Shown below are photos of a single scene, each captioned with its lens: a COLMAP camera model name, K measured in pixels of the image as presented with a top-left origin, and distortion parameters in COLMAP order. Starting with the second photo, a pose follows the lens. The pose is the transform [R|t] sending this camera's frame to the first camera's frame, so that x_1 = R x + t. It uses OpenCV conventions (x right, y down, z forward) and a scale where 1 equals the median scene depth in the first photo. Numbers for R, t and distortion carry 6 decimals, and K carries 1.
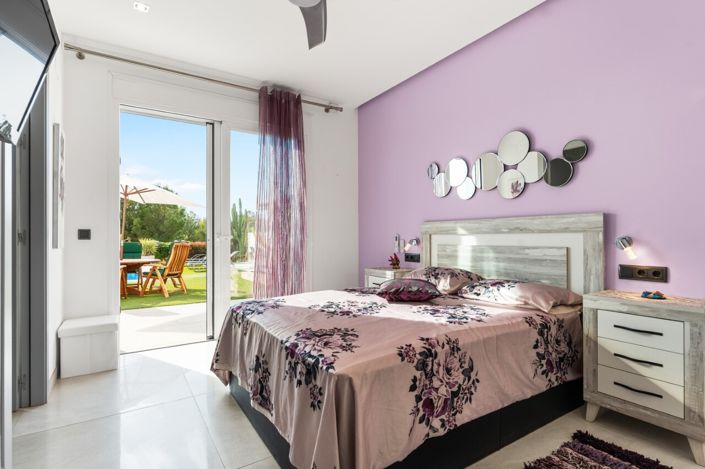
lens RADIAL K [[351.0, 0, 352.5], [0, 351.0, 234.5], [0, 0, 1]] dist [0.002565, 0.000381]
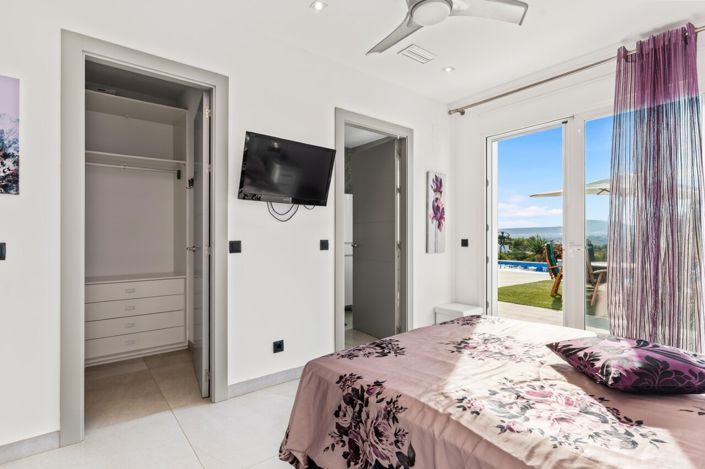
lens RADIAL K [[351.0, 0, 352.5], [0, 351.0, 234.5], [0, 0, 1]] dist [0.002565, 0.000381]
pose [[0.091290, -0.000061, -0.995824, 1.071647], [0.007755, 0.999970, 0.000650, -0.071631], [0.995794, -0.007782, 0.091287, 0.866654]]
